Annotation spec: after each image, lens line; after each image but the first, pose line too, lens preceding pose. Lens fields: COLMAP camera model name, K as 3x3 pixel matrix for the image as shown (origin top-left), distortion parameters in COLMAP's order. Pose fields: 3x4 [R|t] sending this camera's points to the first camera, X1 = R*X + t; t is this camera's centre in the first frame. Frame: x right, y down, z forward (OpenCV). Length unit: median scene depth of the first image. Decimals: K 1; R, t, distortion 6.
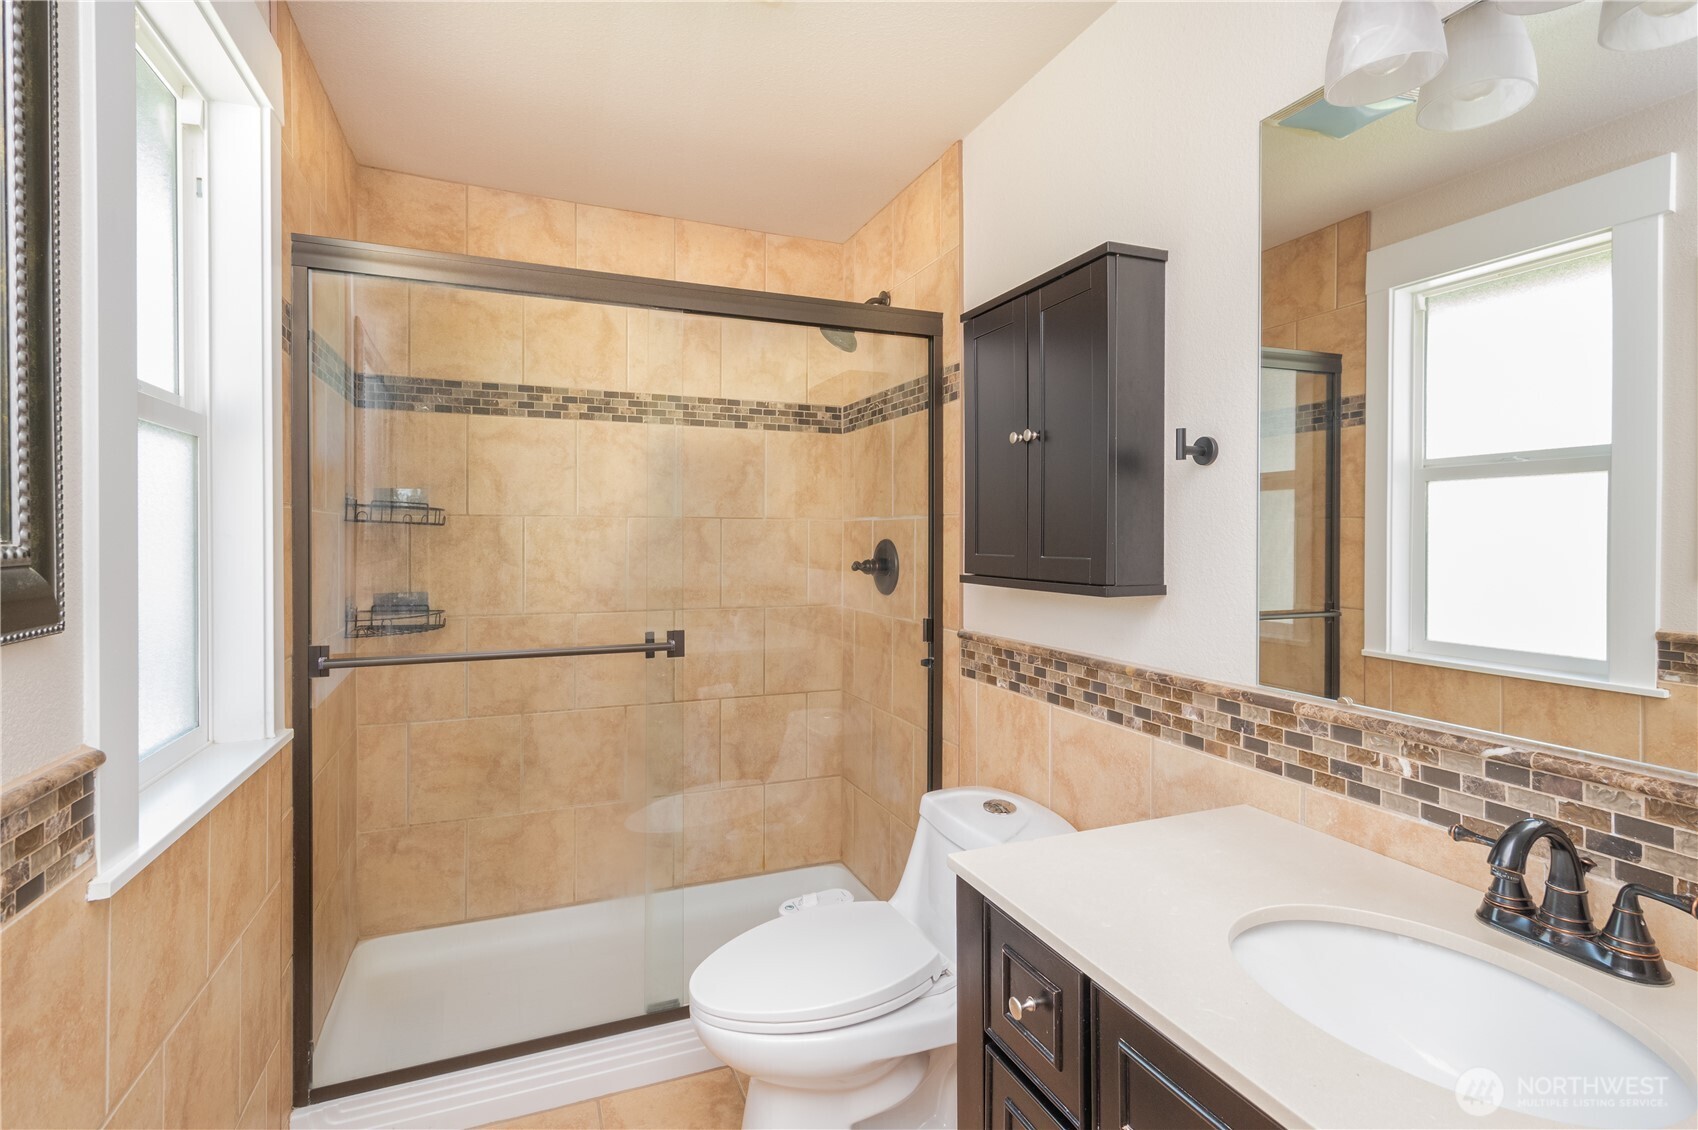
lens RADIAL K [[776.9, 0, 851.5], [0, 776.9, 557.6], [0, 0, 1]] dist [-0.020404, -0.000418]
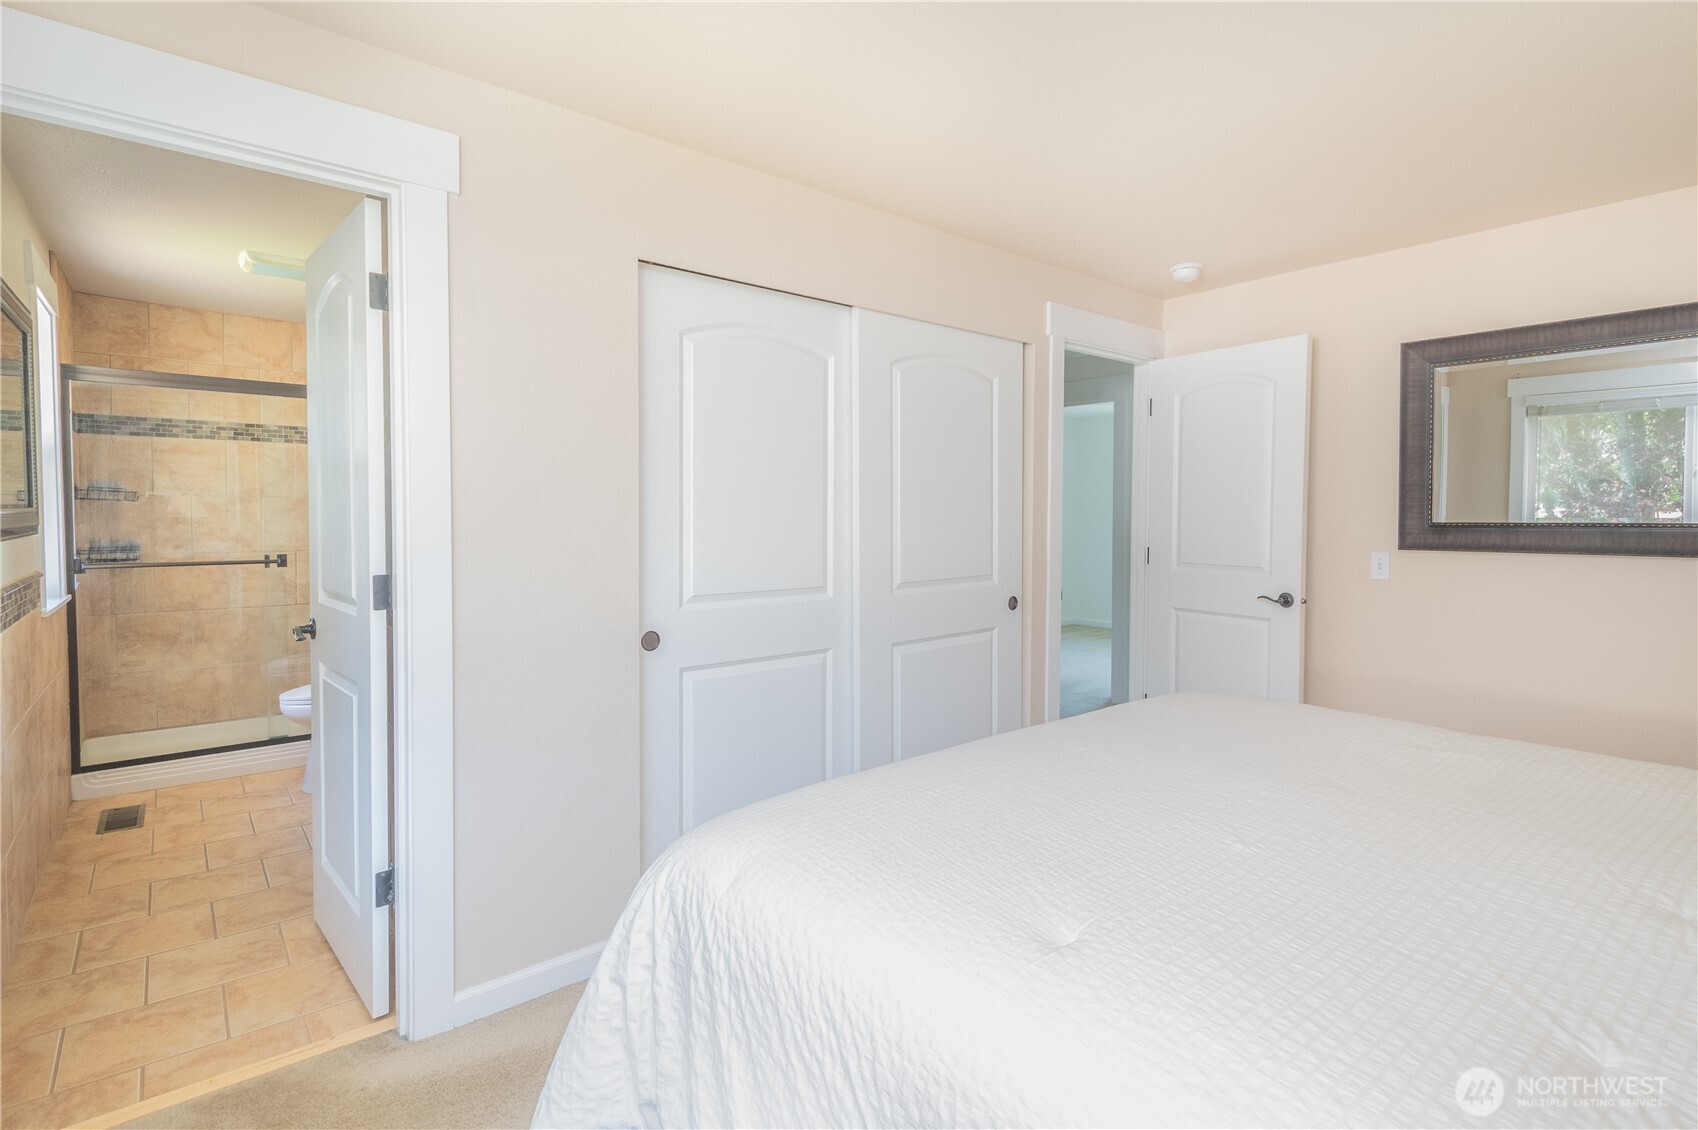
lens RADIAL K [[776.9, 0, 843.1], [0, 776.9, 554.7], [0, 0, 1]] dist [-0.020404, -0.000418]
pose [[0.950764, -0.011379, 0.309706, 0.432451], [0.004029, 0.999695, 0.024363, 0.041615], [-0.309889, -0.021916, 0.950520, -1.084506]]
